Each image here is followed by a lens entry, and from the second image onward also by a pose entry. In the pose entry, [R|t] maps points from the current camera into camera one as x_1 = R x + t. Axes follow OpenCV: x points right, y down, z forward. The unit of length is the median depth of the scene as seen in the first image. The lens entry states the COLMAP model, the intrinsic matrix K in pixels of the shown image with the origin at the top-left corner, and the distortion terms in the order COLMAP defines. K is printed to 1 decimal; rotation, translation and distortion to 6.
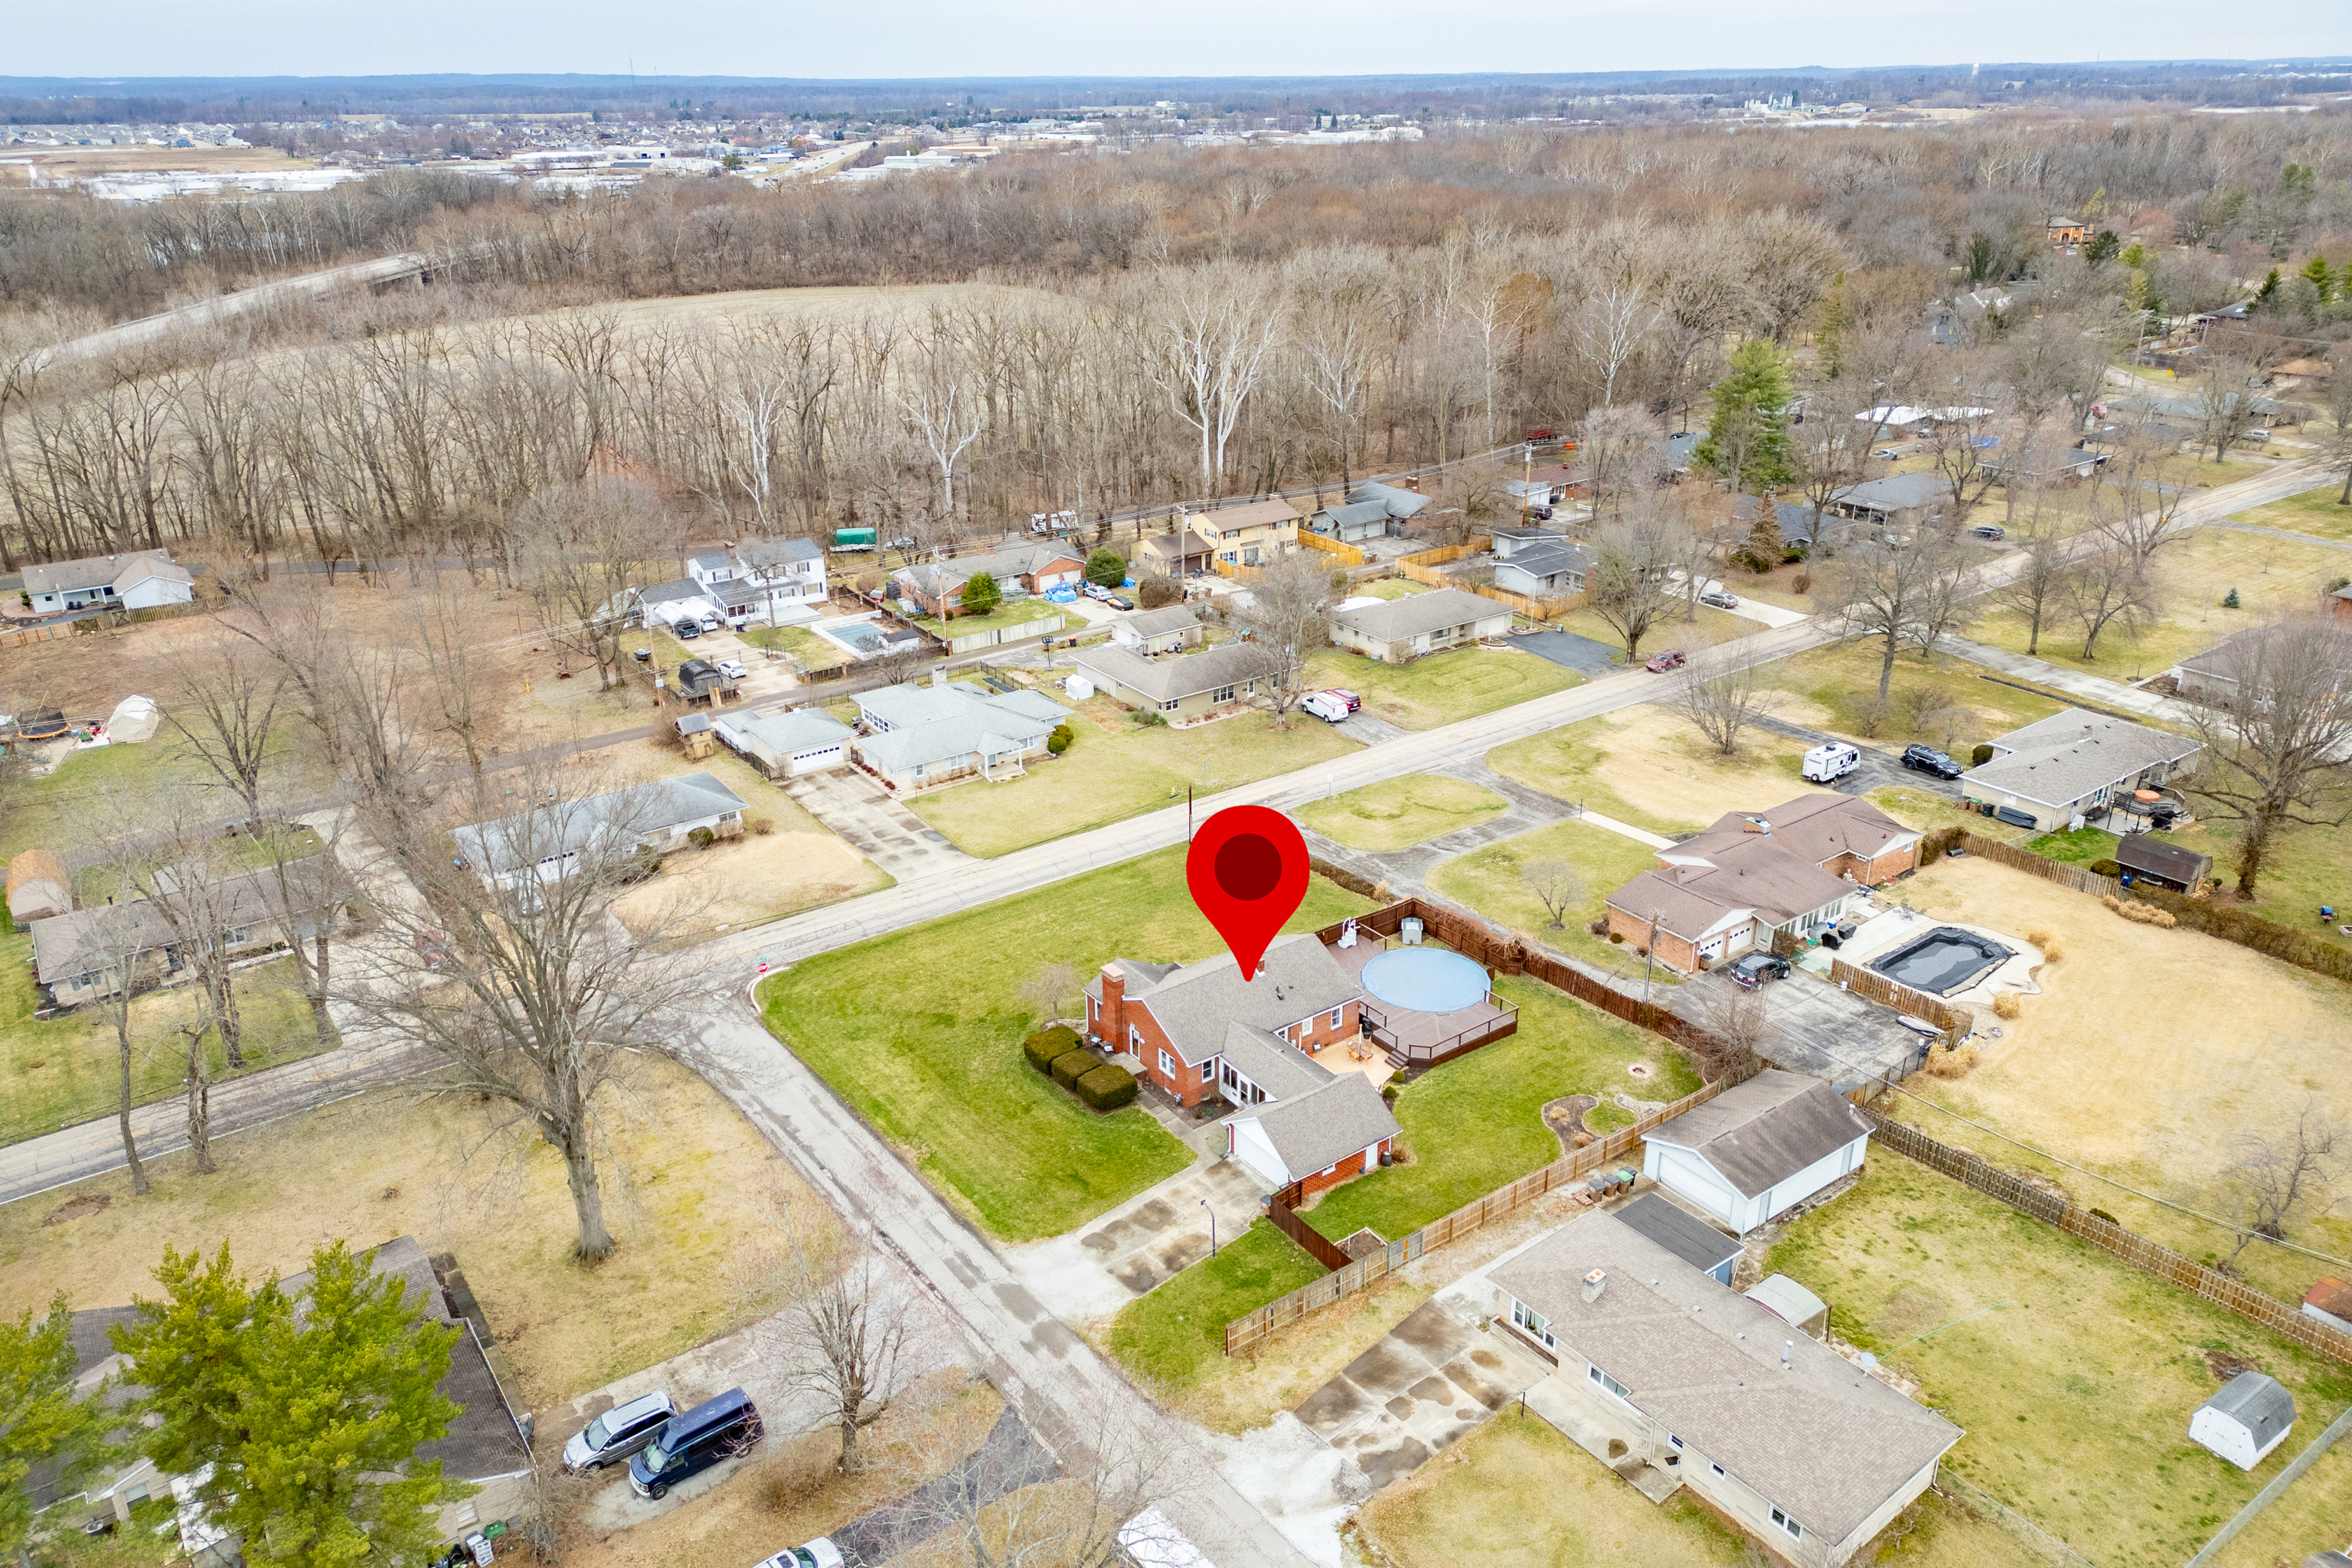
lens RADIAL K [[1620.9, 0, 1176.0], [0, 1620.9, 784.0], [0, 0, 1]] dist [0.151909, -0.327213]
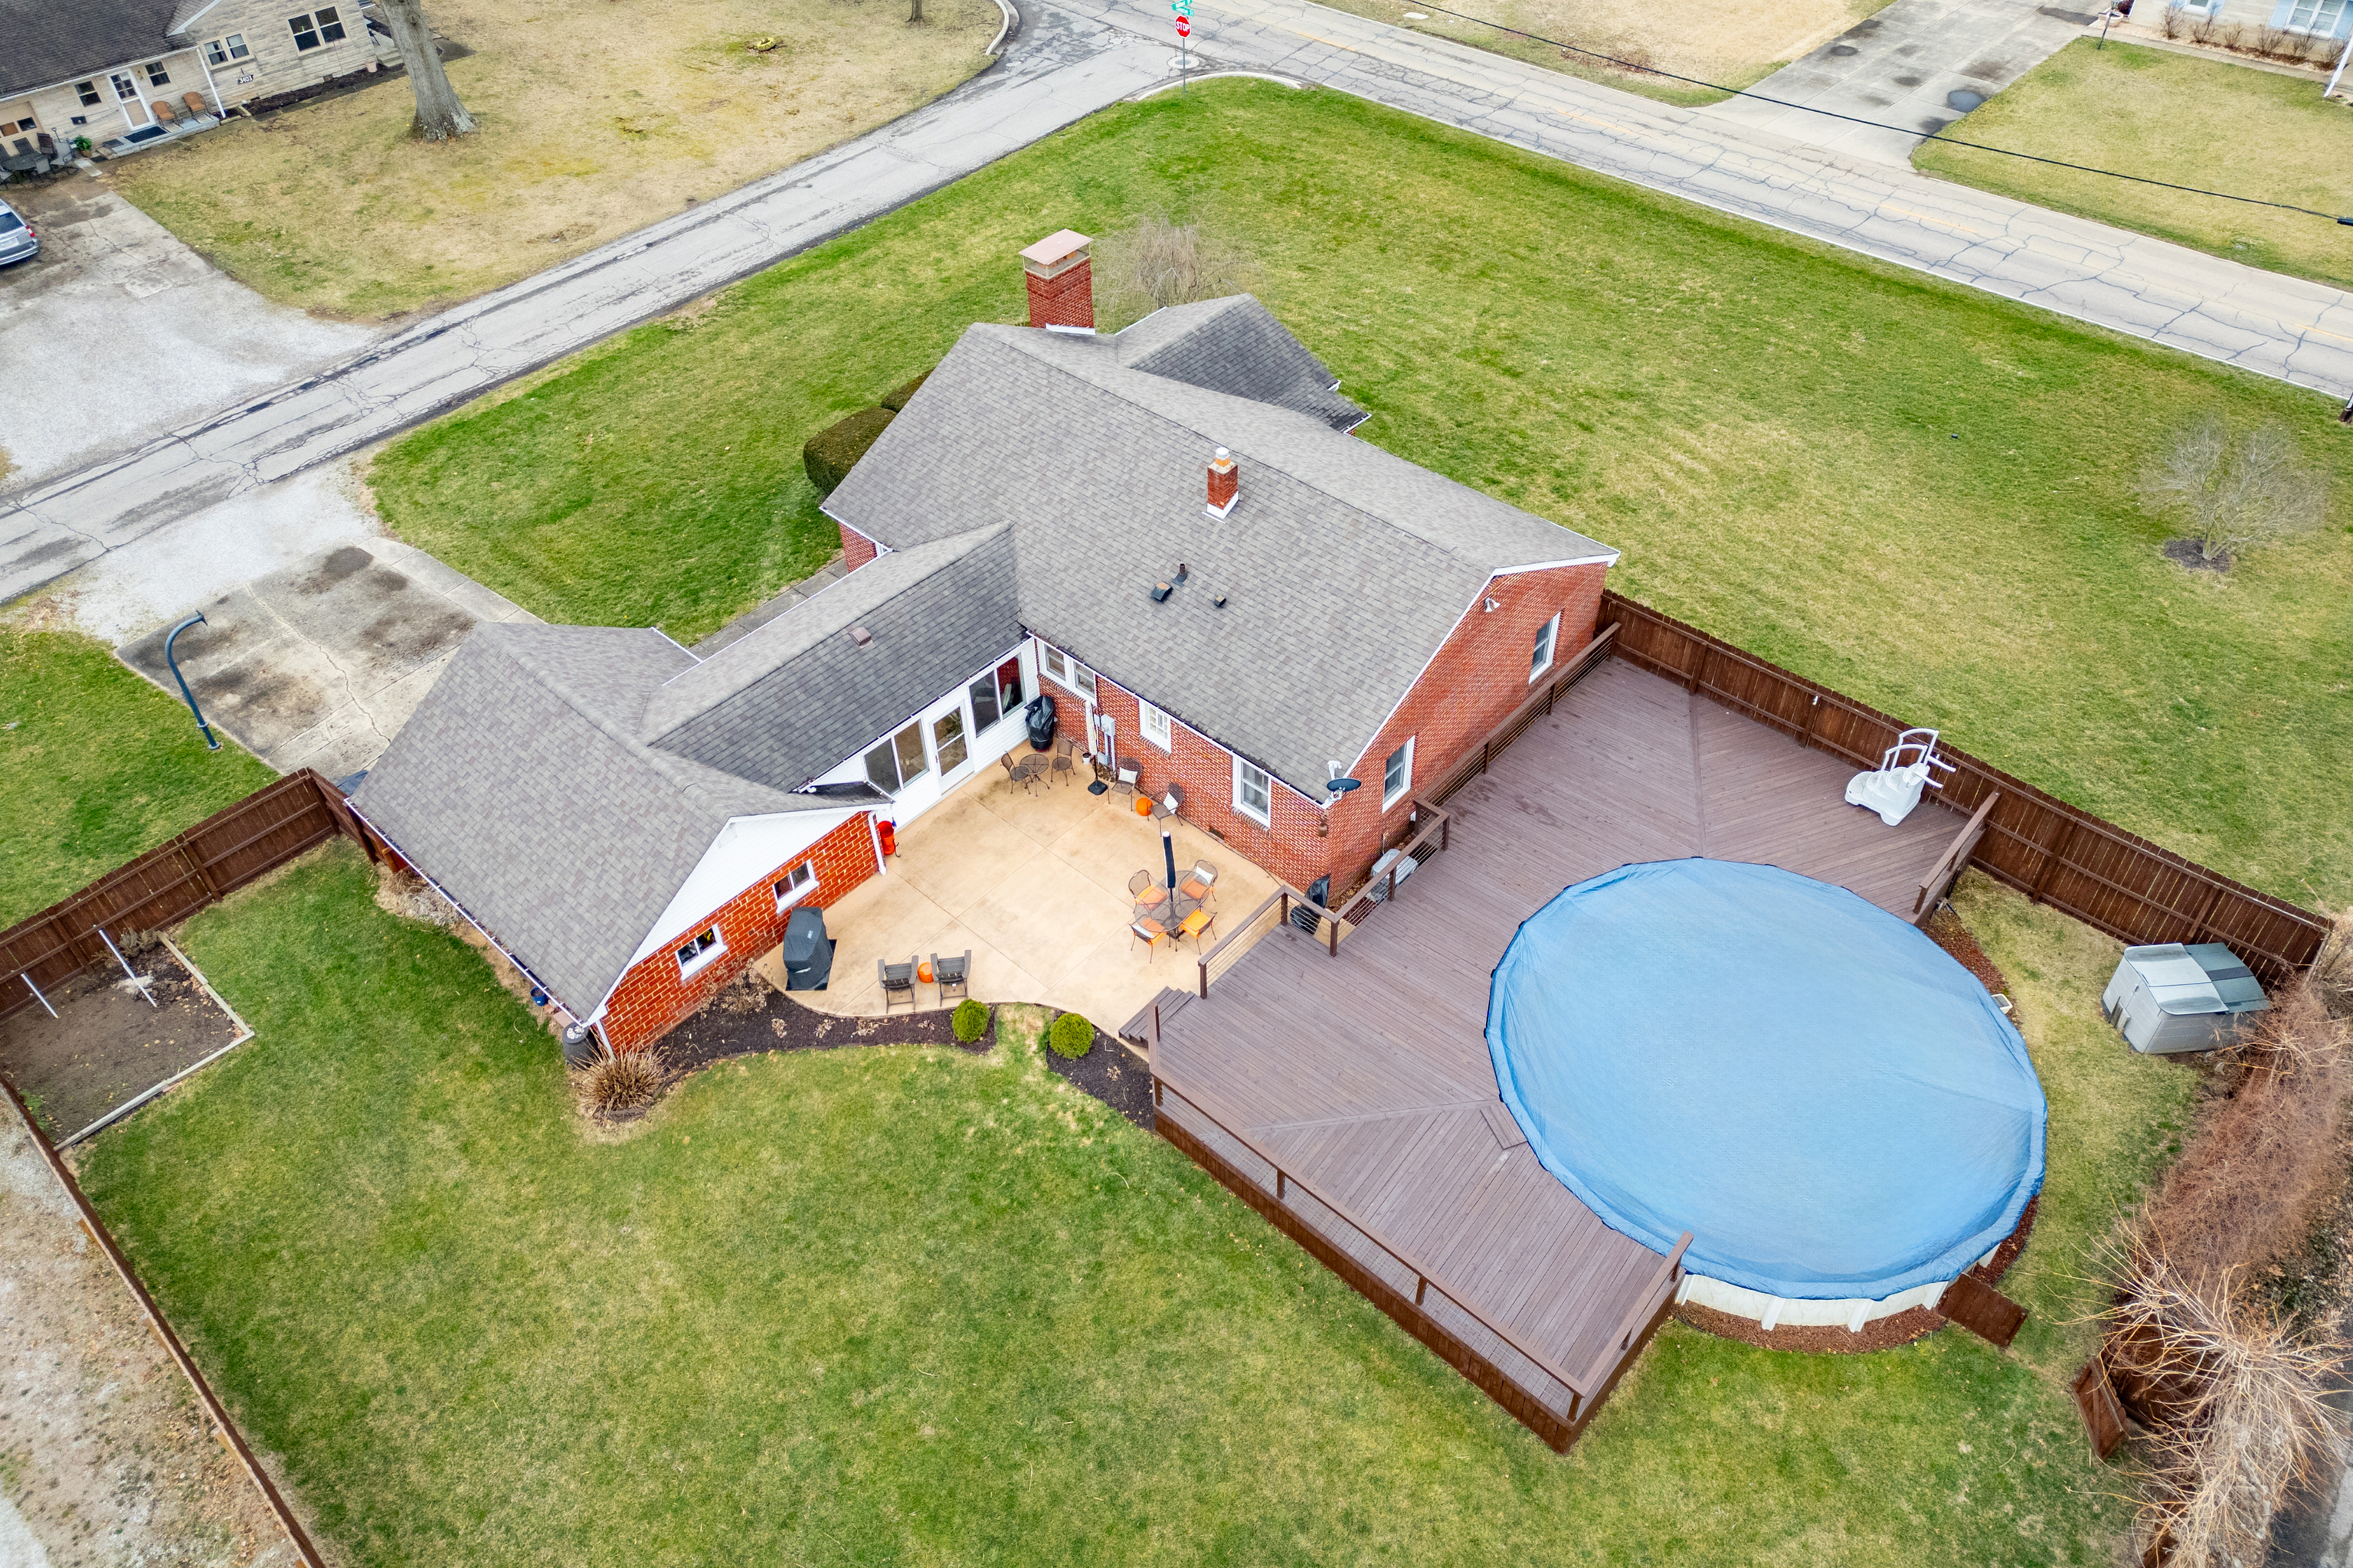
lens RADIAL K [[1659.2, 0, 1173.1], [0, 1659.2, 693.6], [0, 0, 1]] dist [0.046584, -0.020994]
pose [[0.202665, 0.648353, -0.733870, 0.298701], [-0.360909, 0.746121, 0.559507, -0.029627], [0.910314, 0.151468, 0.385209, 0.861762]]
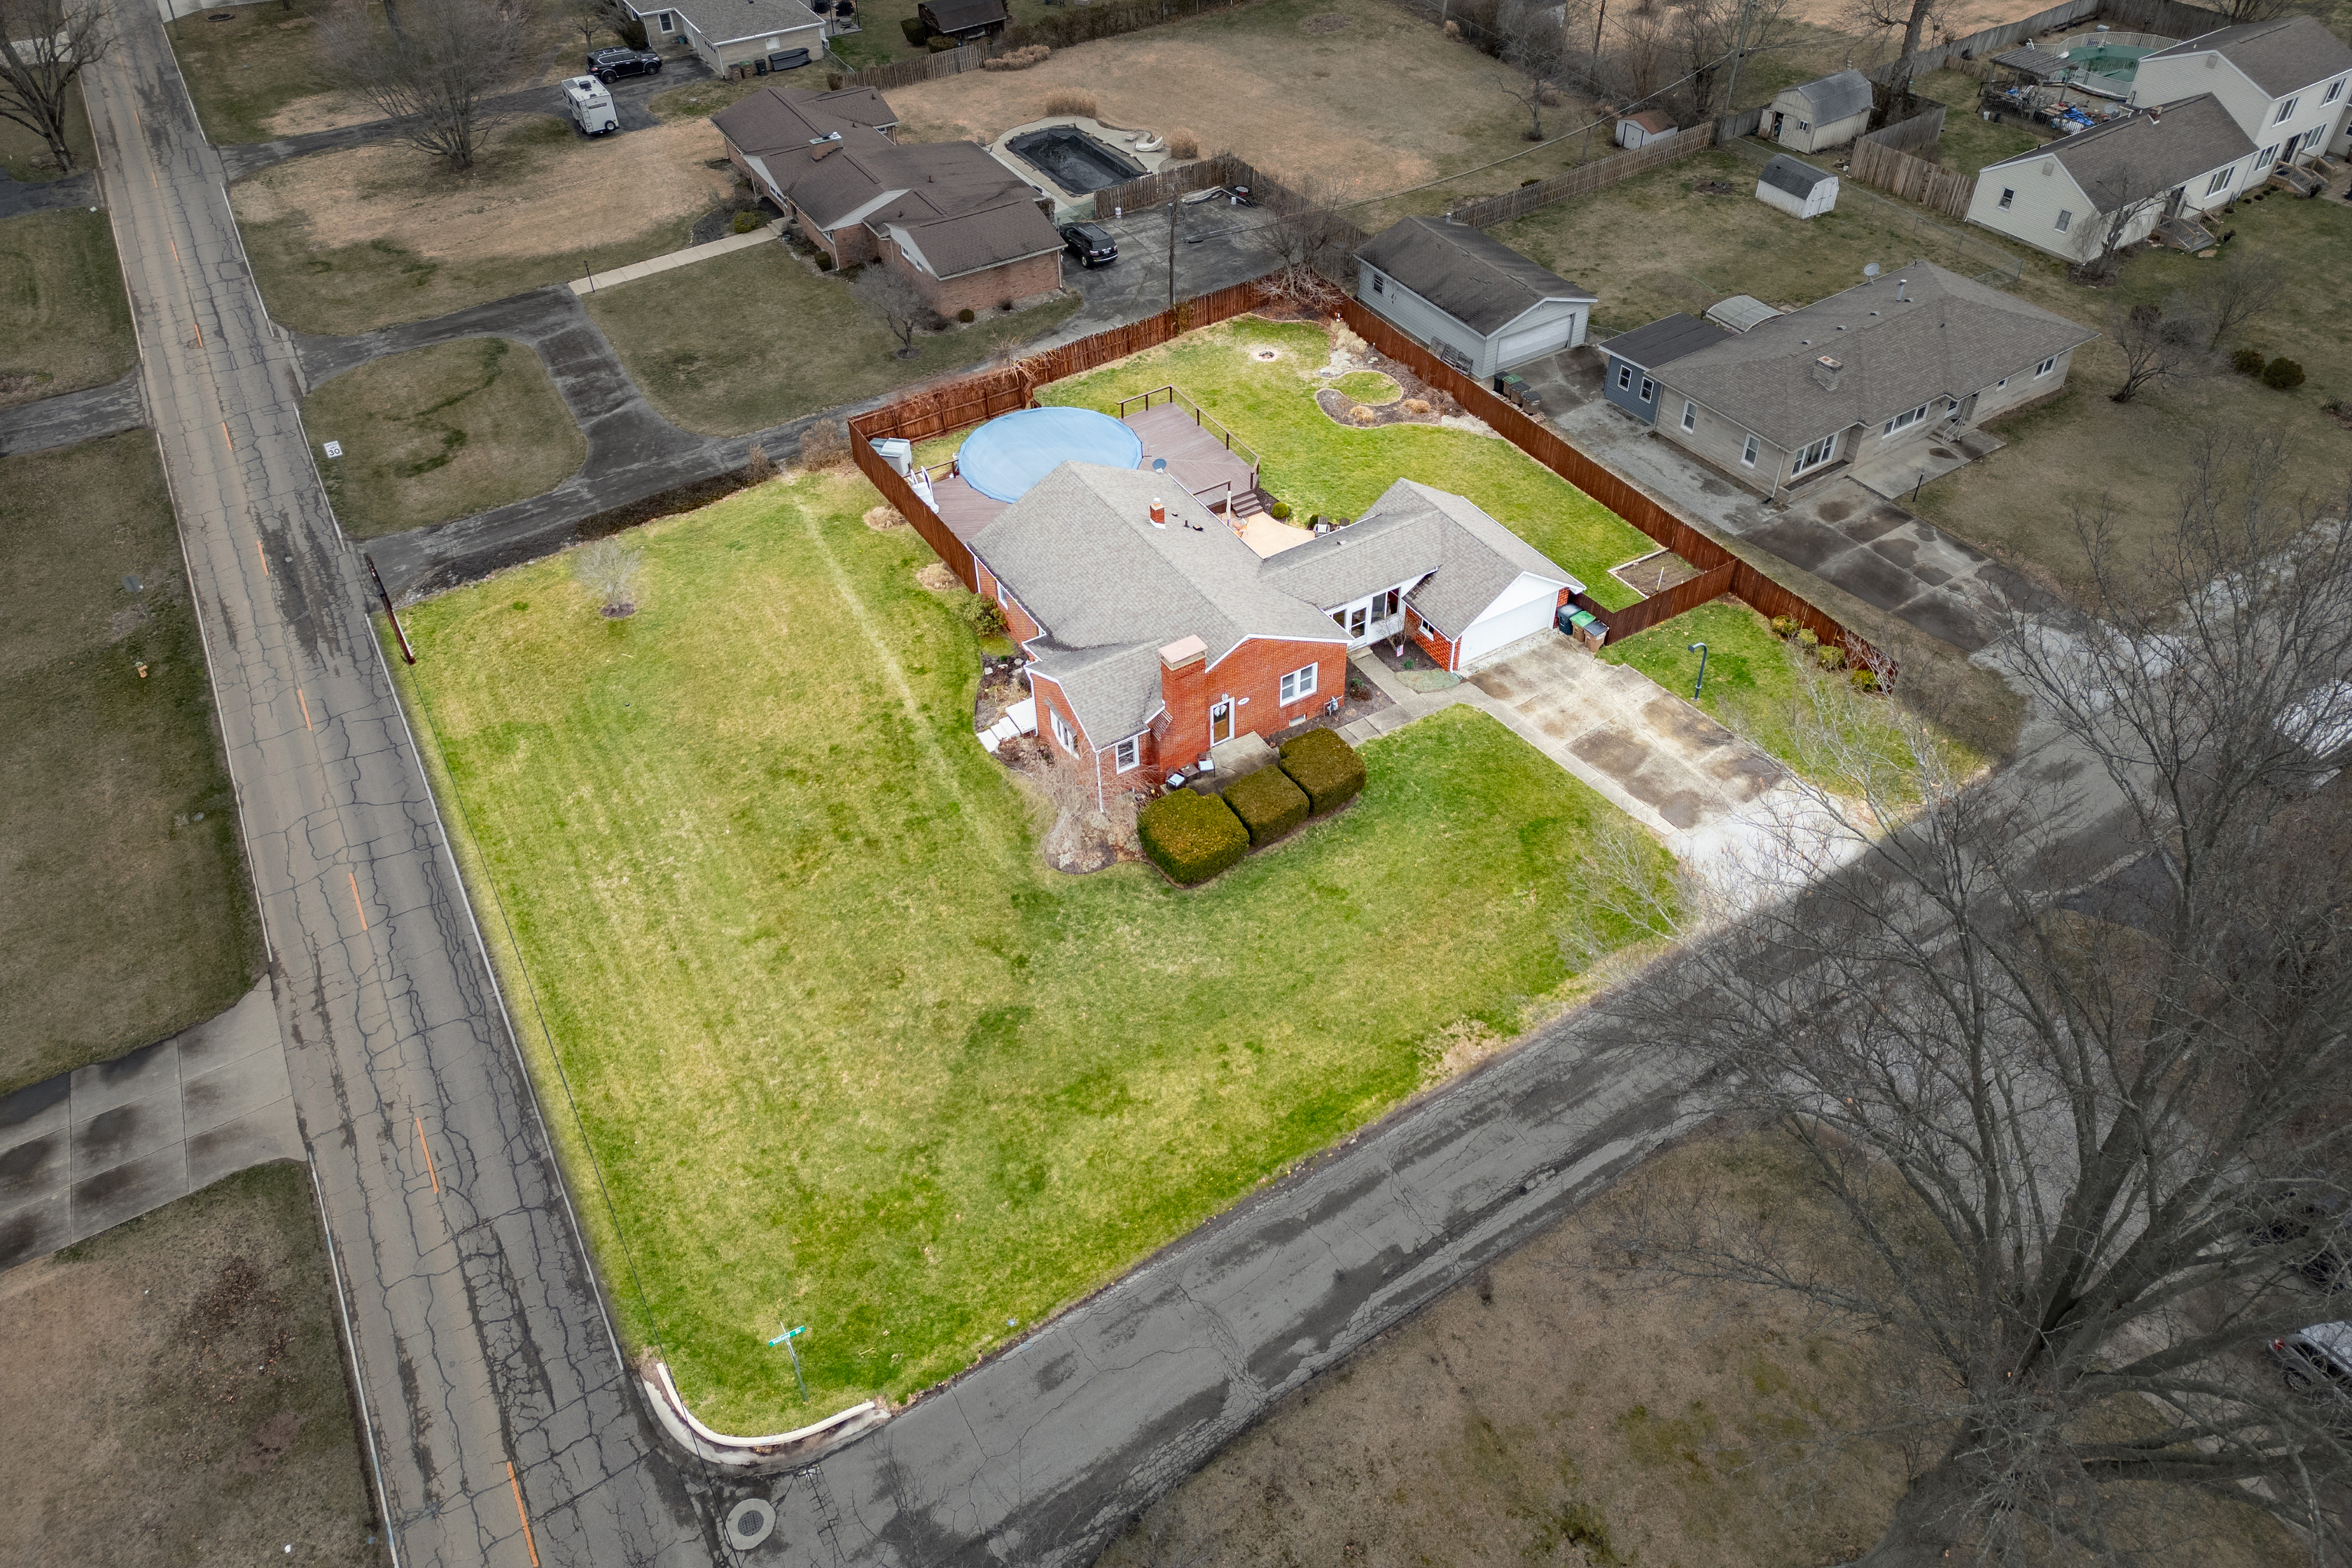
lens RADIAL K [[1595.6, 0, 1170.0], [0, 1595.6, 720.0], [0, 0, 1]] dist [0.079418, -0.071076]
pose [[0.089223, -0.650902, 0.753900, -0.449208], [0.408634, 0.714205, 0.568269, -0.173134], [-0.908327, 0.257367, 0.329705, 0.800724]]
